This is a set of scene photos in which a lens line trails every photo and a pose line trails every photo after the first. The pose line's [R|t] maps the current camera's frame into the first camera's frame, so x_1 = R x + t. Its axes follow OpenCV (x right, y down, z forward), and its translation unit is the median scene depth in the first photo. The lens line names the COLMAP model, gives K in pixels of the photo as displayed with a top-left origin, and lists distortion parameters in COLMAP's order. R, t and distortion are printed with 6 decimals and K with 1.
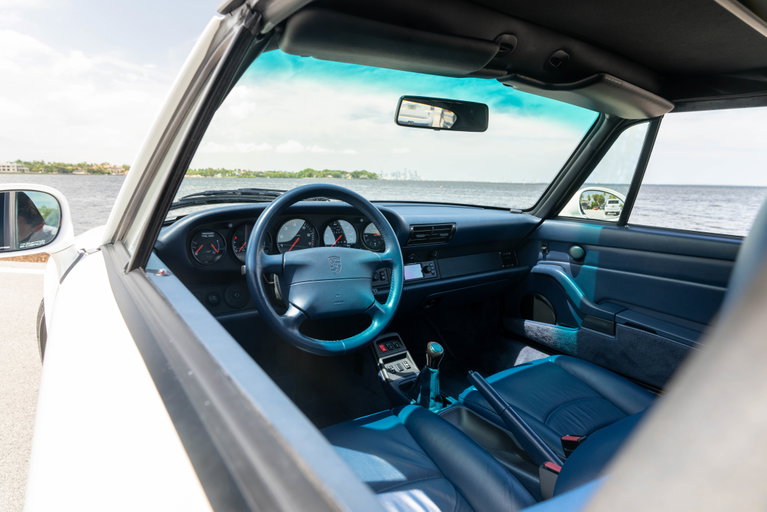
lens RADIAL K [[425.7, 0, 383.5], [0, 425.7, 256.0], [0, 0, 1]] dist [-0.023678, 0.000024]
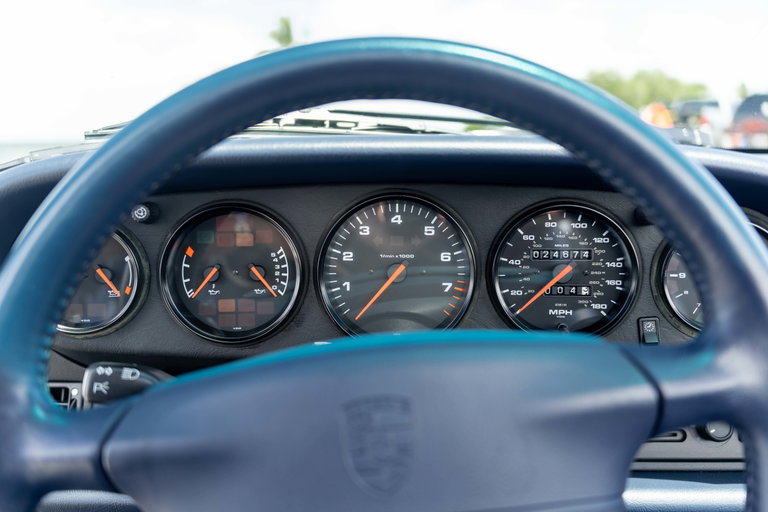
lens RADIAL K [[594.6, 0, 384.0], [0, 594.6, 256.0], [0, 0, 1]] dist [0.007941, -0.009038]
pose [[0.800319, 0.086638, -0.593282, 0.027851], [-0.085523, 0.995883, 0.030064, -0.052576], [0.593444, 0.026679, 0.804433, 0.579879]]
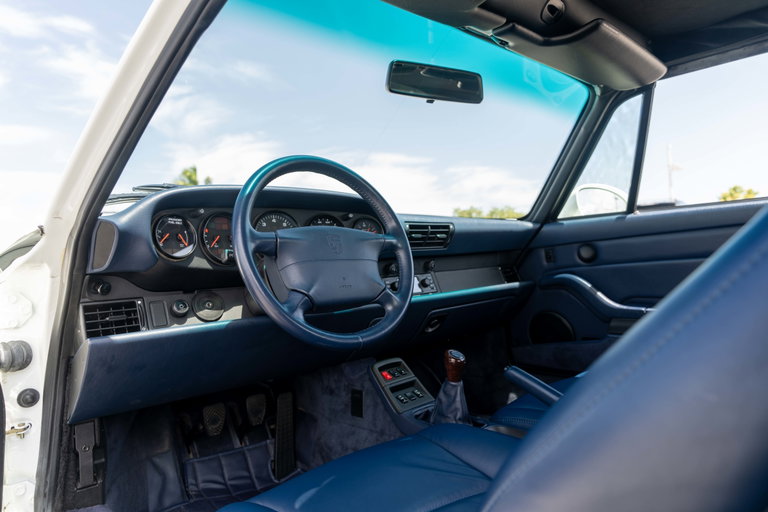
lens RADIAL K [[497.9, 0, 384.0], [0, 497.9, 256.0], [0, 0, 1]] dist [-0.019203, 0.000035]
pose [[0.989709, -0.082566, 0.116874, -0.100681], [0.103647, 0.976748, -0.187671, 0.175316], [-0.098661, 0.197853, 0.975254, 0.034759]]
